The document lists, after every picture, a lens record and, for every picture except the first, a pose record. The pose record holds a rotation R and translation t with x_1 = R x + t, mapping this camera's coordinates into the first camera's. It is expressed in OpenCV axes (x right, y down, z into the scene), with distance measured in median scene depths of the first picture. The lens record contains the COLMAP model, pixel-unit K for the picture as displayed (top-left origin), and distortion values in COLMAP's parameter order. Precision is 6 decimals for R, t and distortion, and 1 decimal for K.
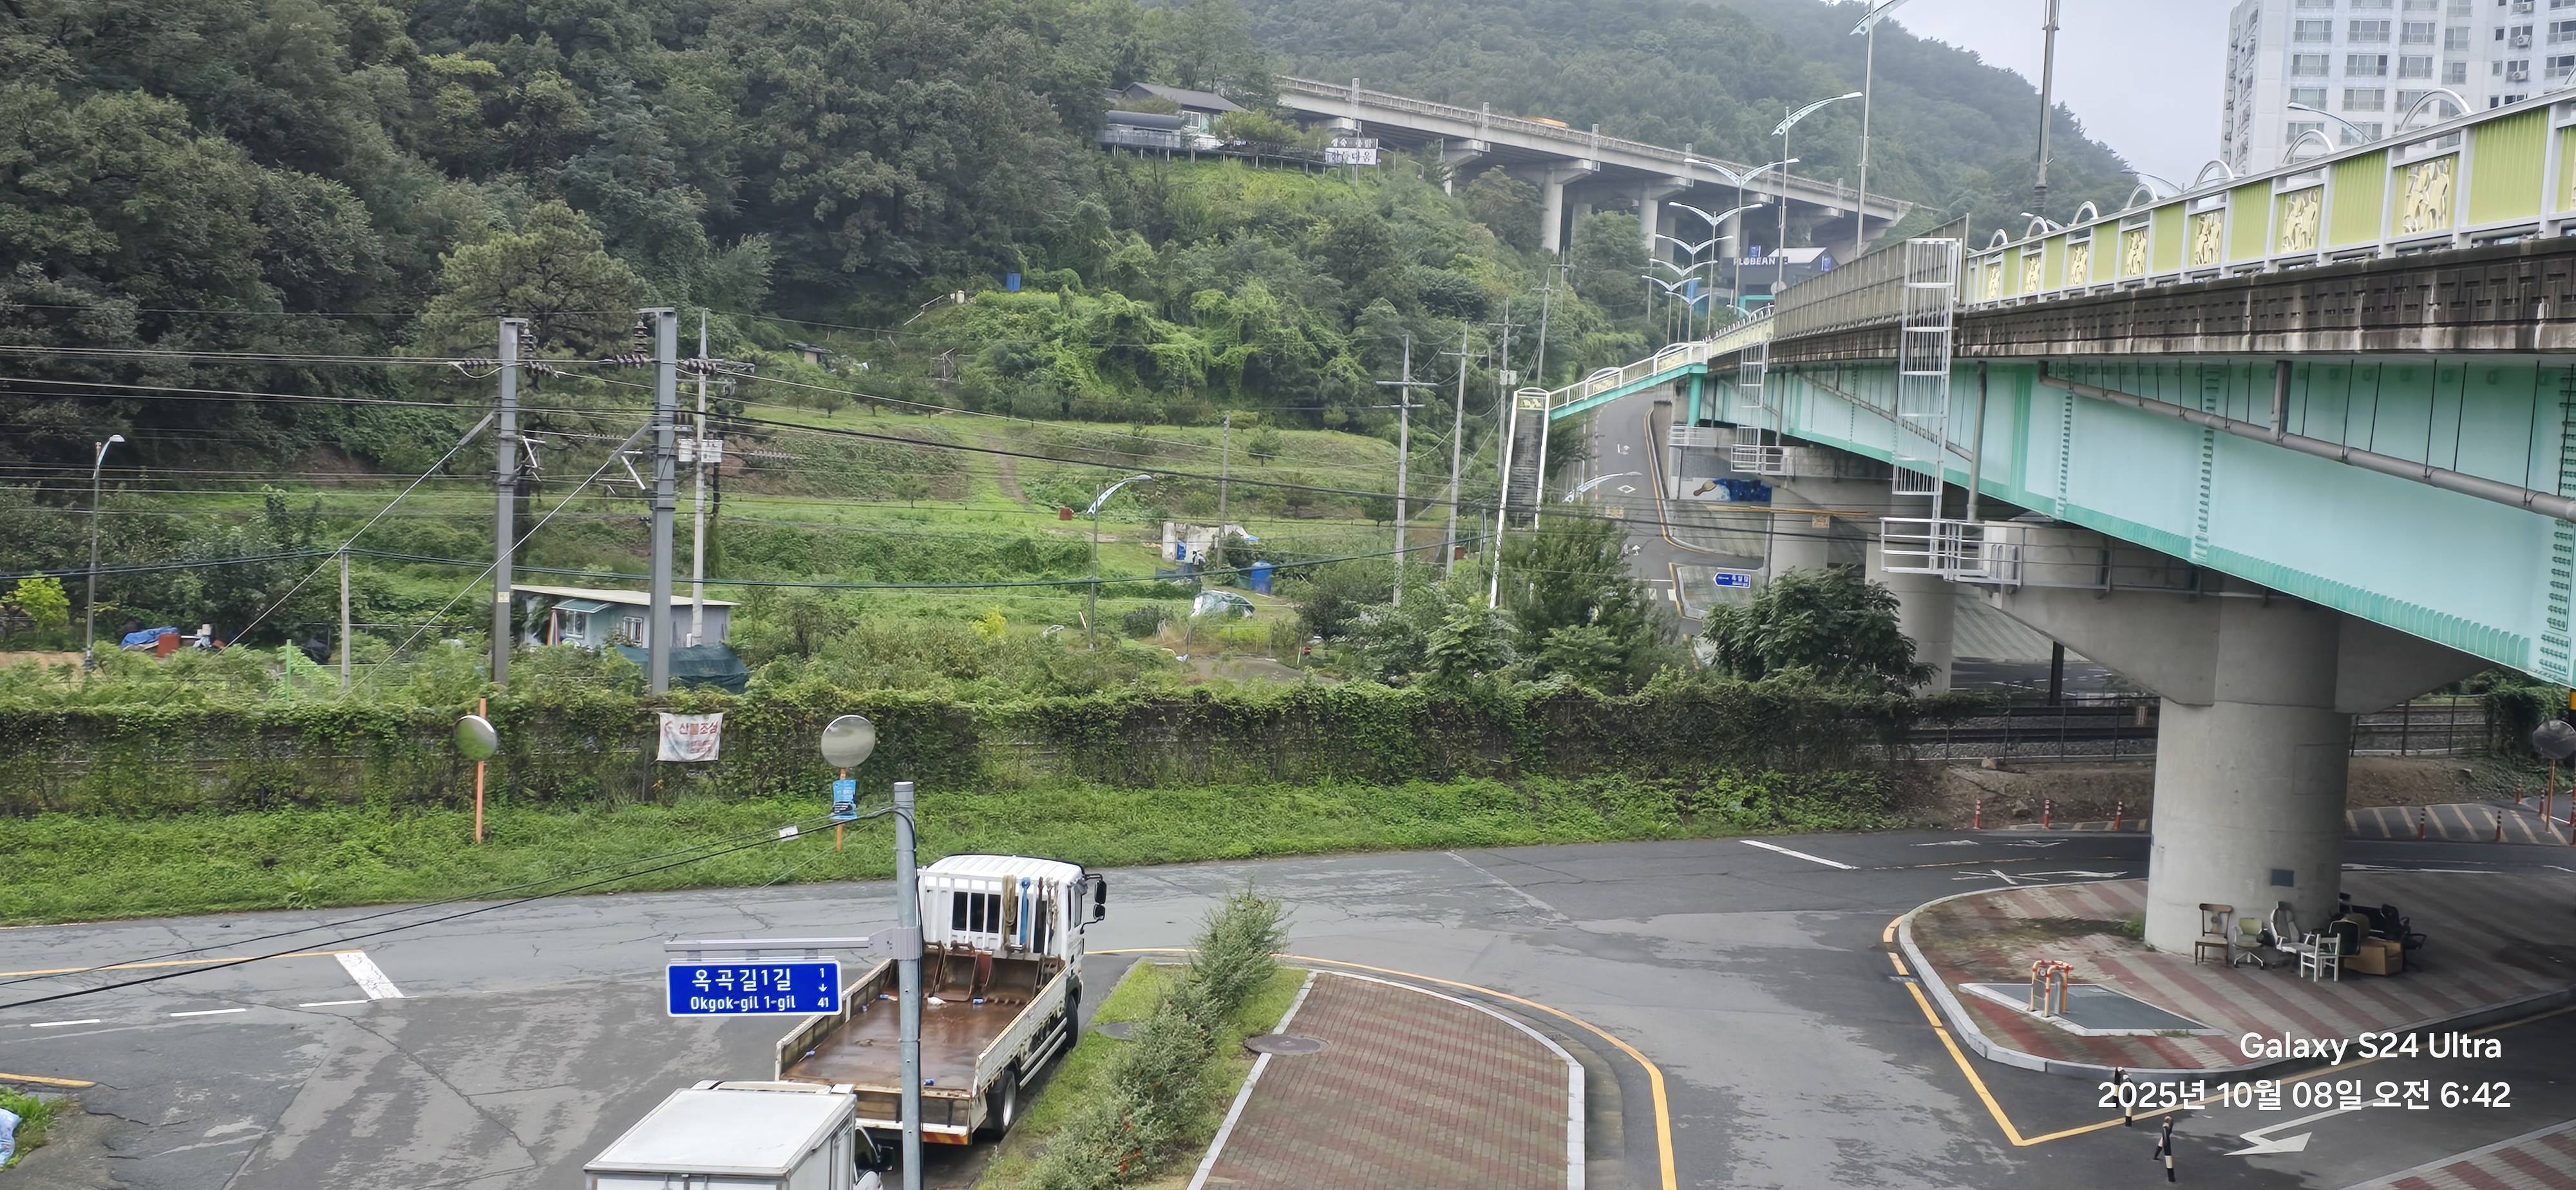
lens RADIAL K [[2659.9, 0, 1288.0], [0, 2659.9, 595.0], [0, 0, 1]] dist [0.195073, -0.392895]
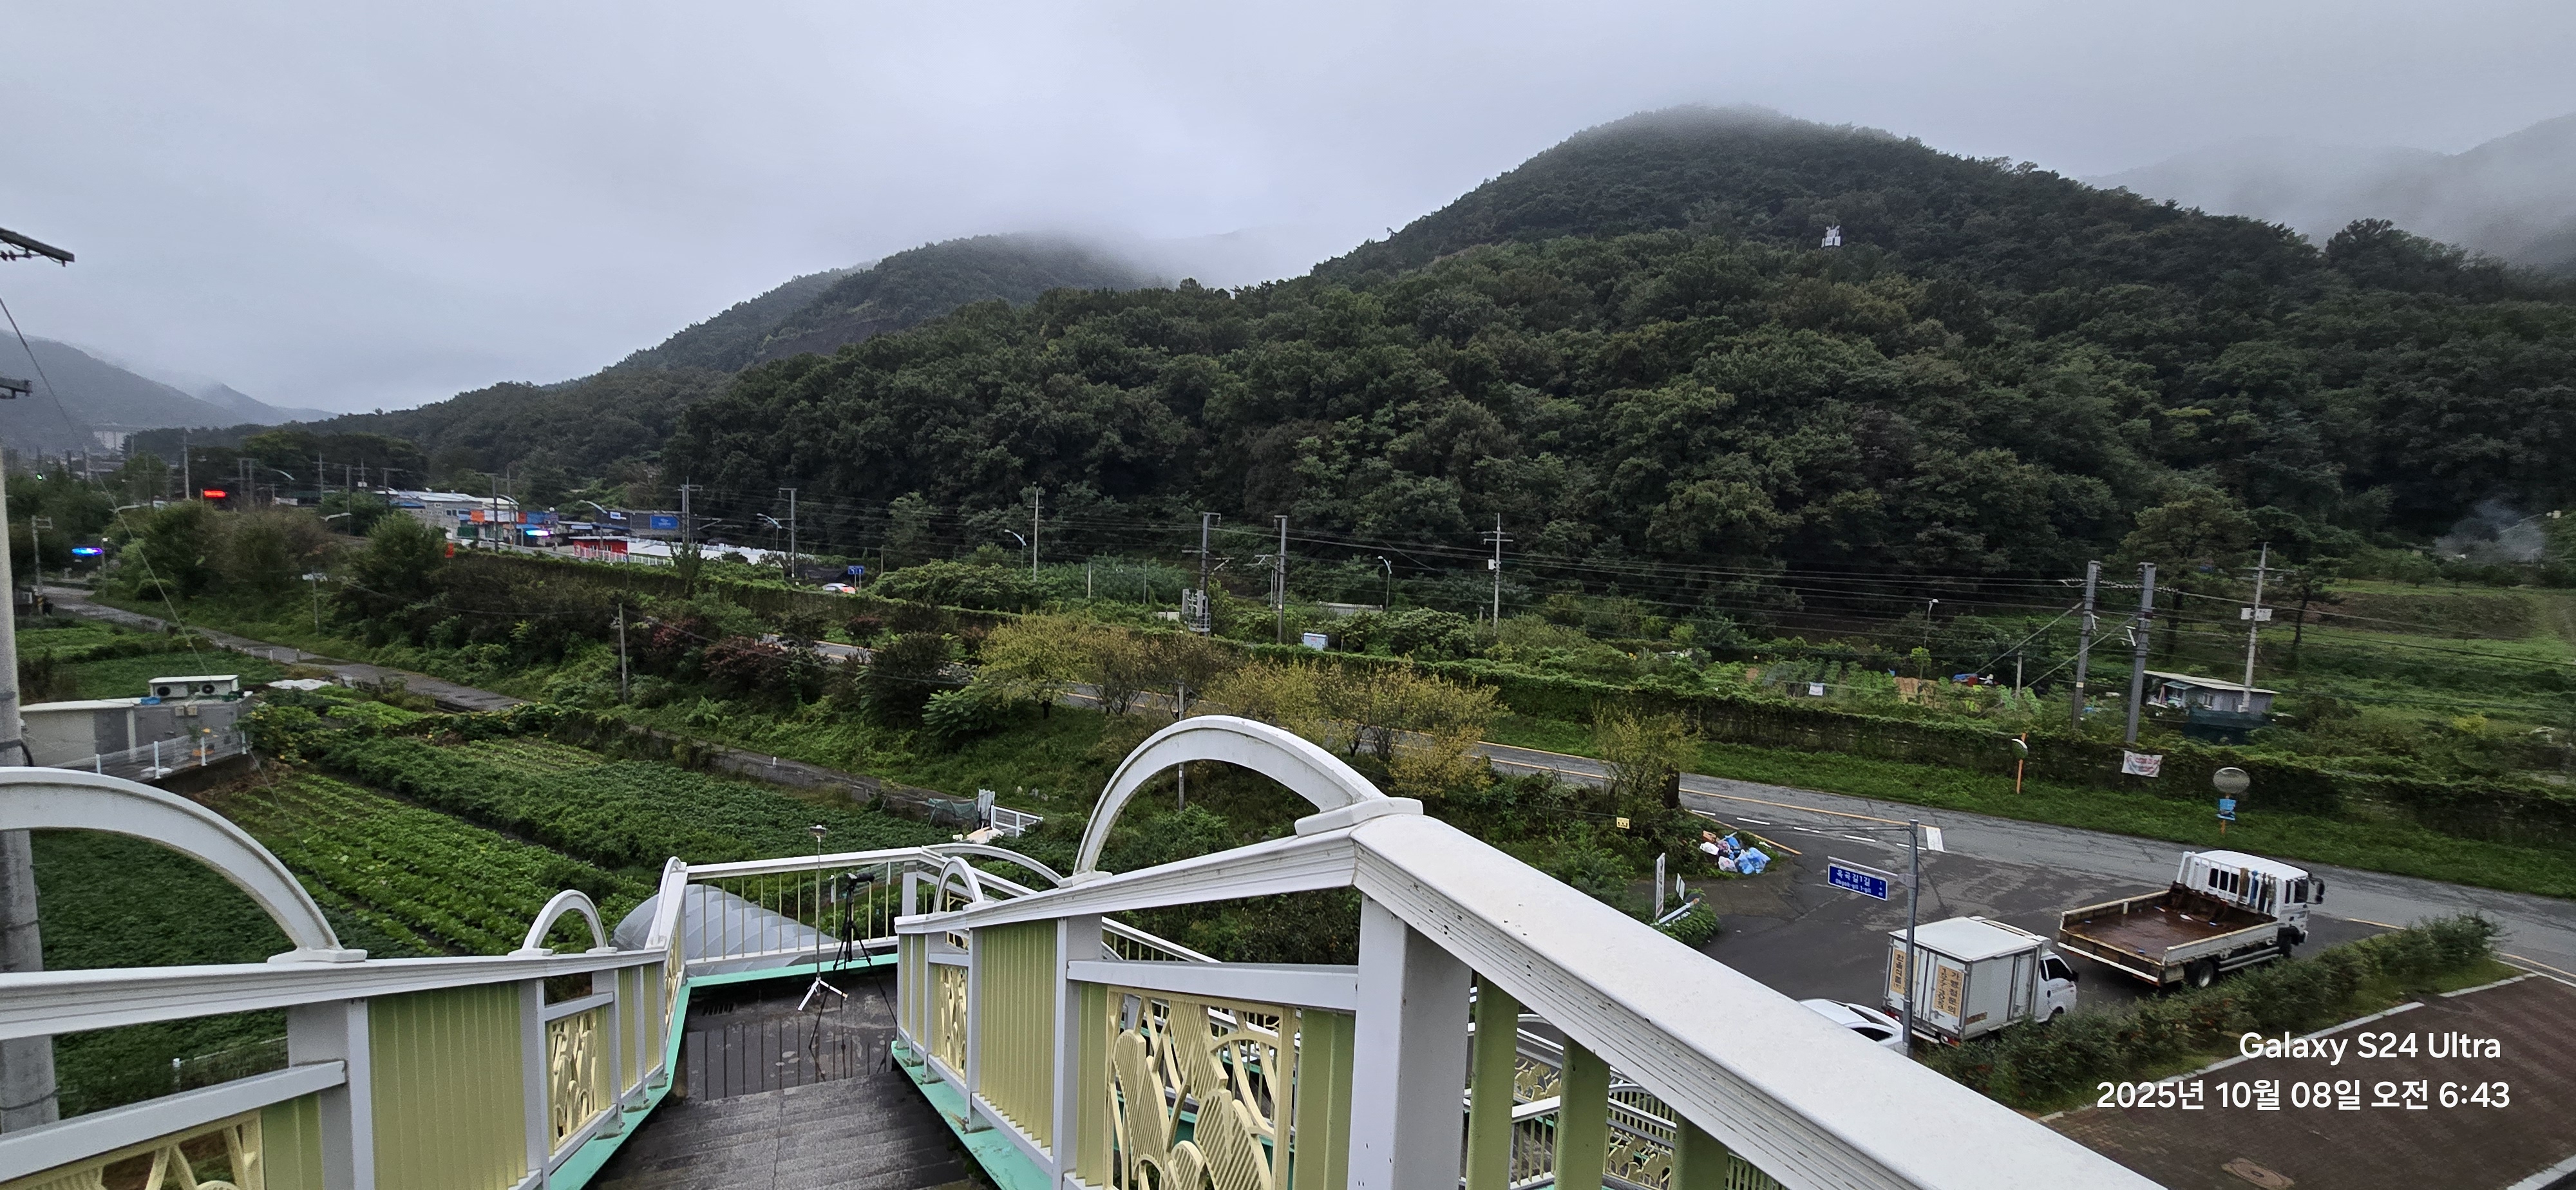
lens RADIAL K [[1055.3, 0, 1276.4], [0, 1055.3, 612.9], [0, 0, 1]] dist [-0.002547, -0.000033]
pose [[0.509018, 0.056322, -0.858911, 0.072584], [-0.071329, 0.997185, 0.023118, -0.019343], [0.857796, 0.049498, 0.511602, -0.012594]]
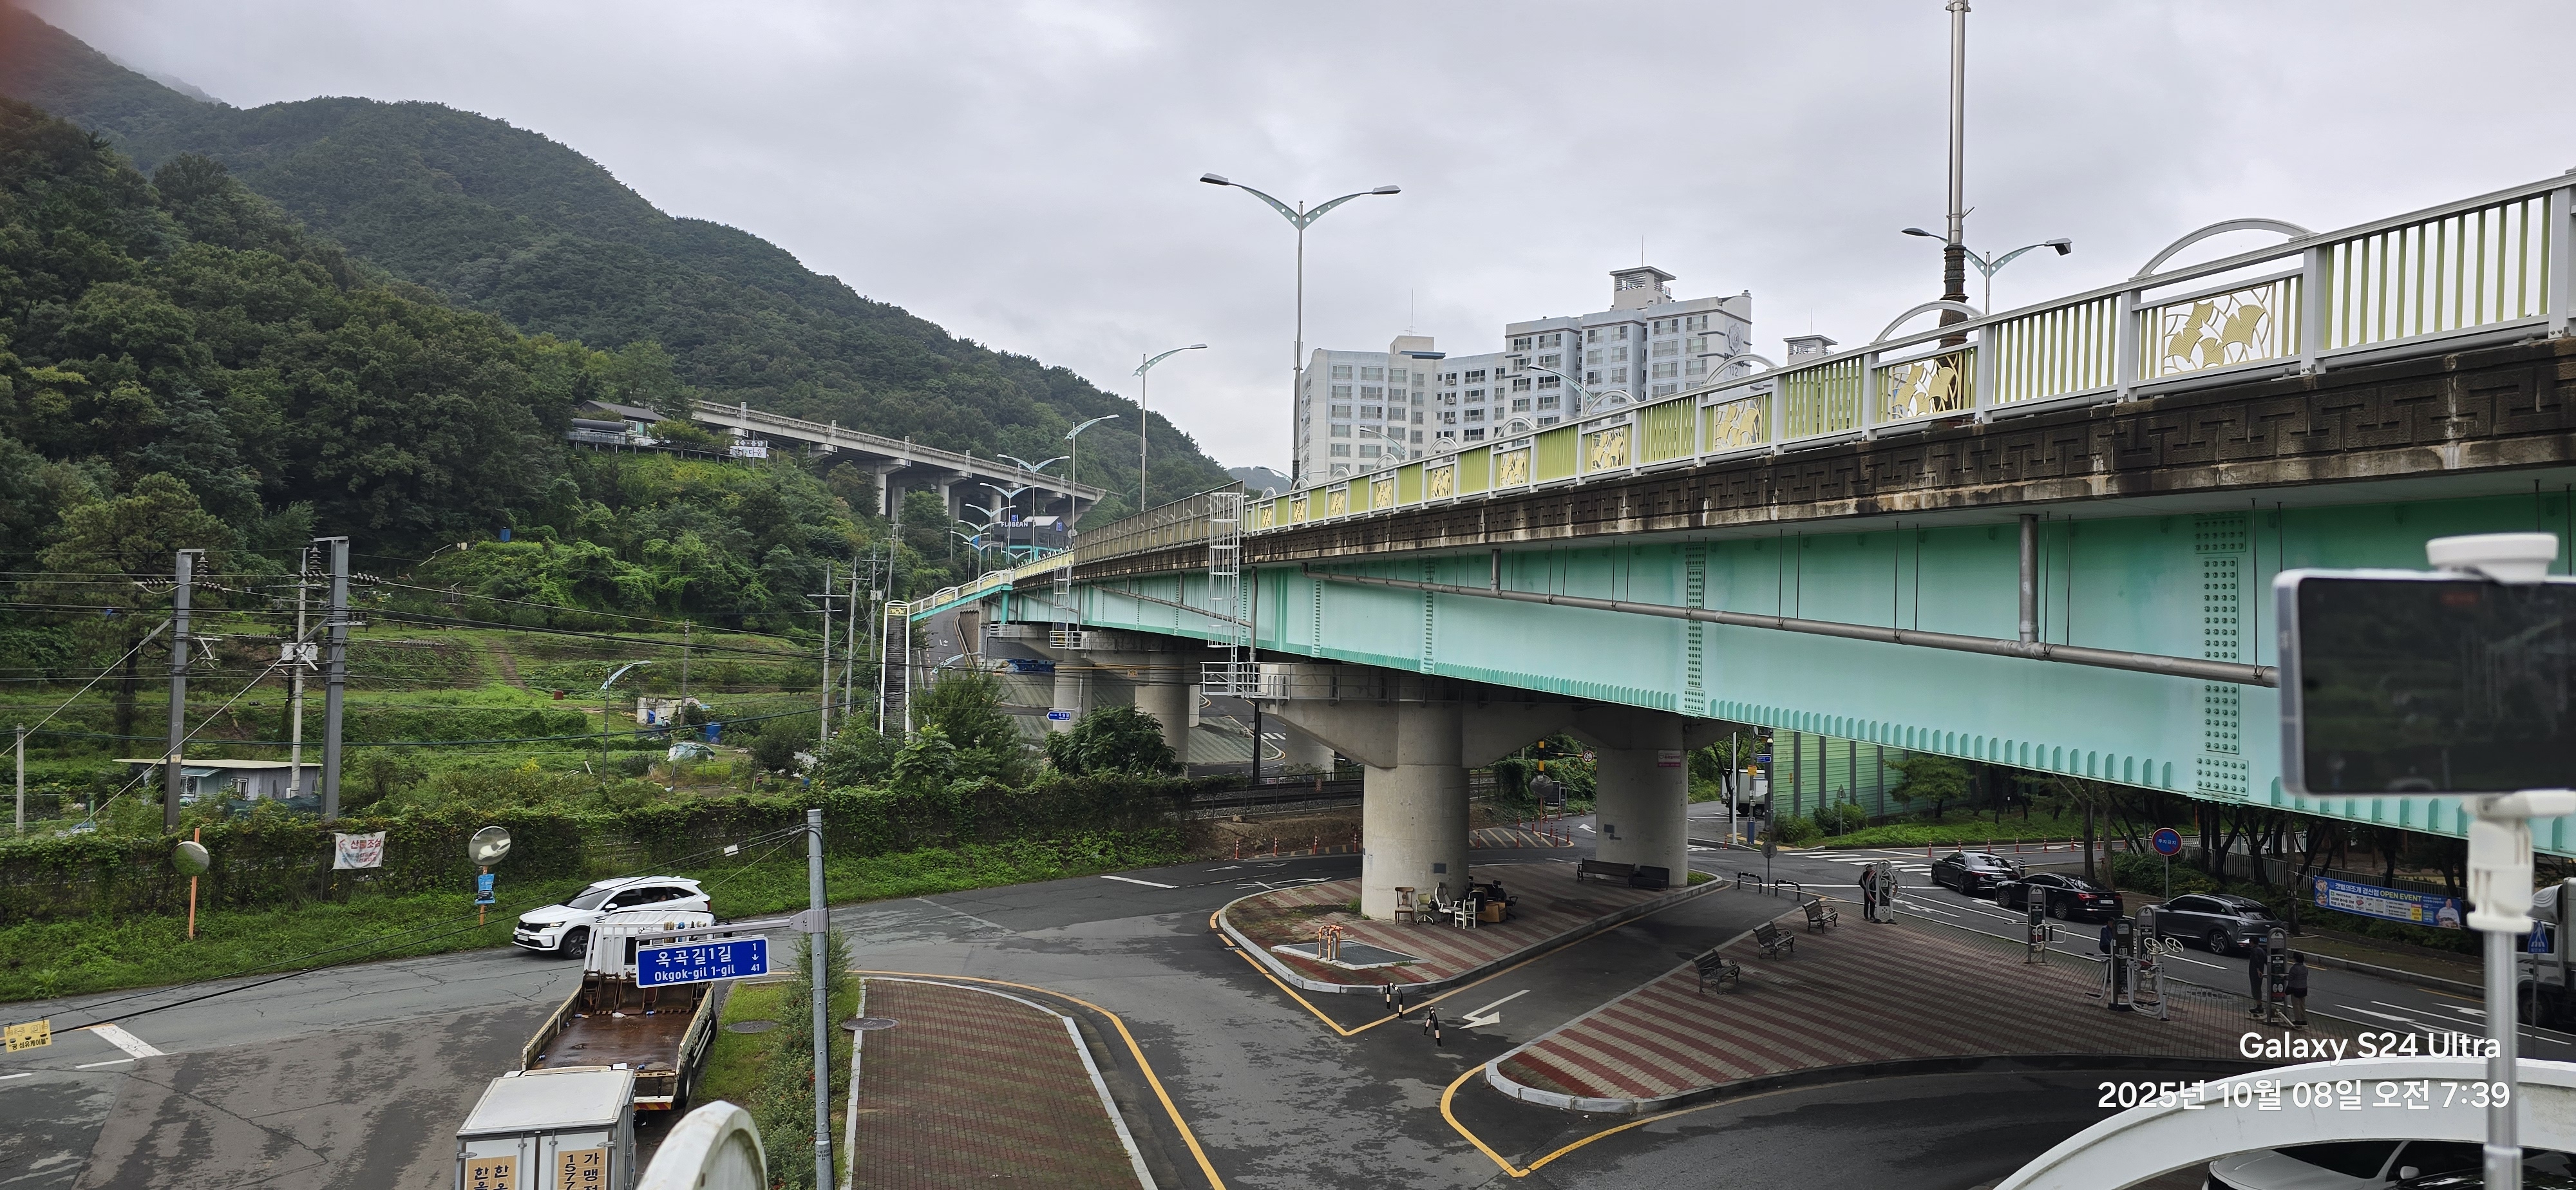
lens RADIAL K [[1719.5, 0, 1280.5], [0, 1719.5, 570.5], [0, 0, 1]] dist [0.088970, -0.081577]
pose [[0.944591, -0.009375, 0.328115, -0.037711], [0.041676, 0.994928, -0.091554, 0.006576], [-0.325592, 0.100156, 0.940191, 0.001574]]
